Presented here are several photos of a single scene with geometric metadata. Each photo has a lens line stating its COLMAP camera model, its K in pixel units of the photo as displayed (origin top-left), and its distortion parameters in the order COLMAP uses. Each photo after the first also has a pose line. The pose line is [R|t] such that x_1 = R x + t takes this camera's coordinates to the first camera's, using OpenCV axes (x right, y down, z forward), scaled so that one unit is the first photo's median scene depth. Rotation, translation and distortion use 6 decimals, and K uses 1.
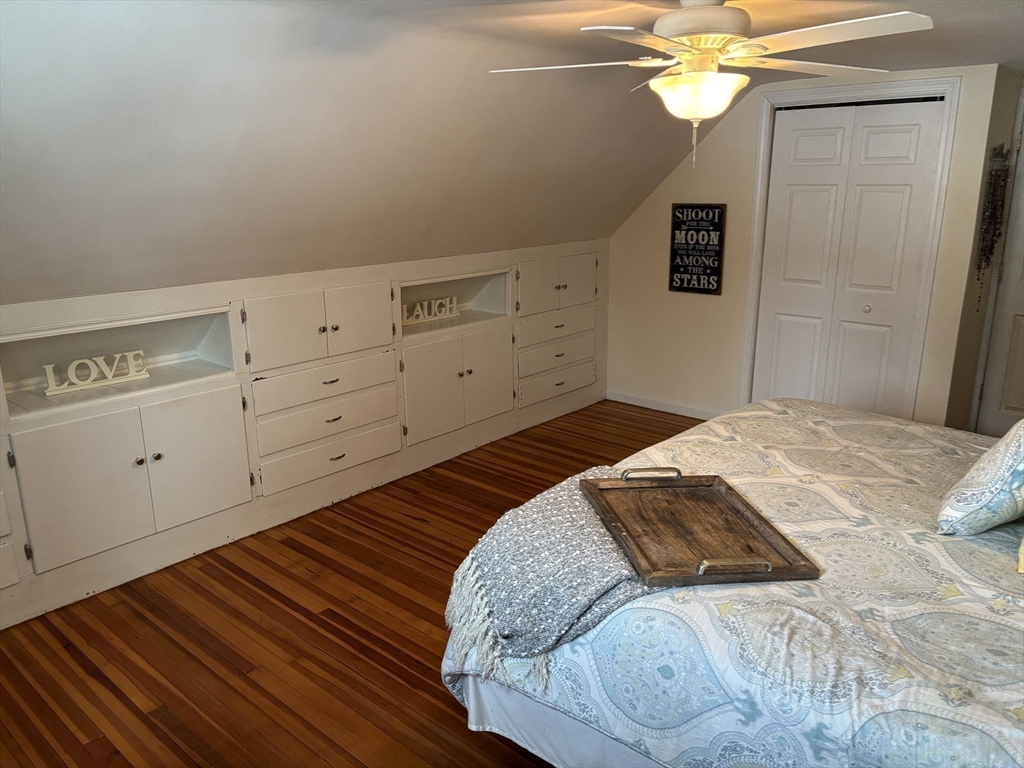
lens RADIAL K [[774.2, 0, 509.9], [0, 774.2, 385.9], [0, 0, 1]] dist [0.092122, -0.097629]
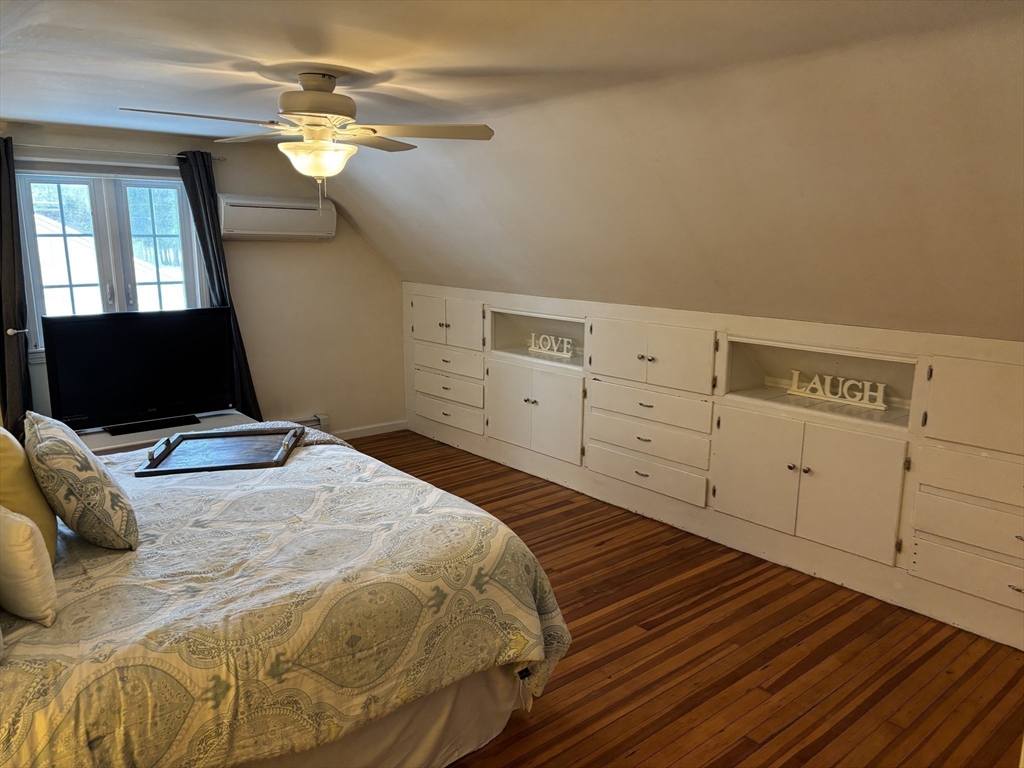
lens RADIAL K [[774.2, 0, 509.9], [0, 774.2, 385.9], [0, 0, 1]] dist [0.092122, -0.097629]
pose [[-0.156657, 0.197710, -0.967662, 1.033757], [-0.263123, 0.935995, 0.233837, -0.284587], [0.951959, 0.291246, -0.094608, 1.069236]]
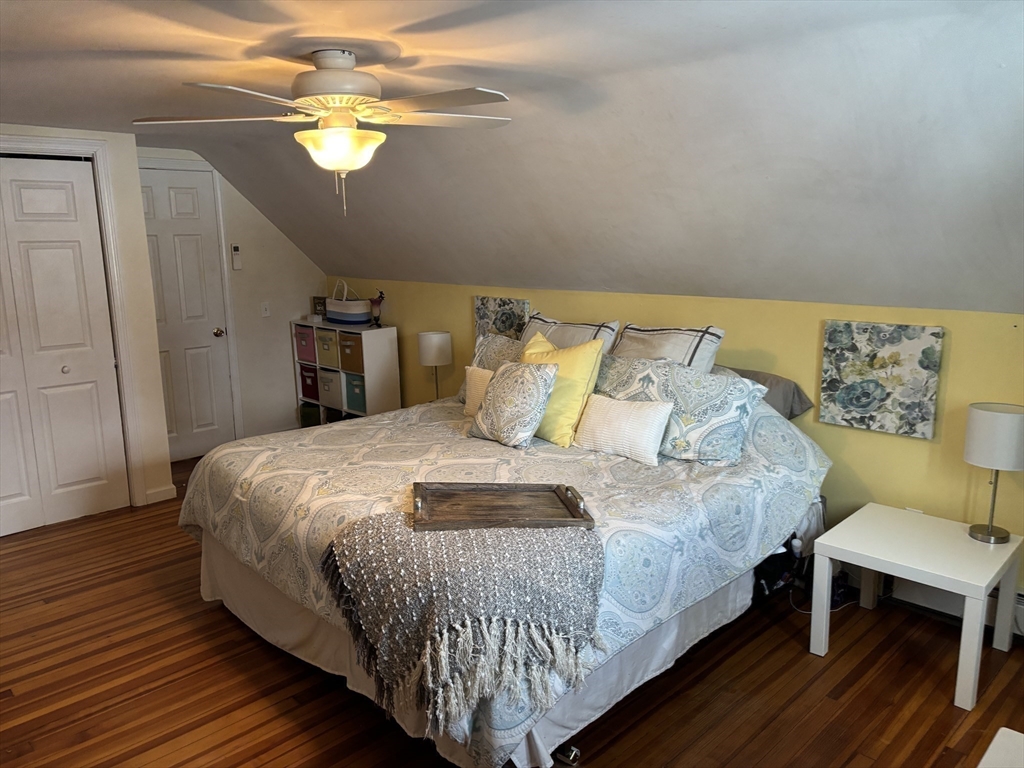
lens RADIAL K [[770.0, 0, 500.9], [0, 770.0, 386.1], [0, 0, 1]] dist [0.095764, -0.094463]
pose [[0.090717, -0.194926, 0.976614, -0.594106], [0.275548, 0.947285, 0.163476, -0.125222], [-0.956997, 0.254274, 0.139646, 0.514090]]
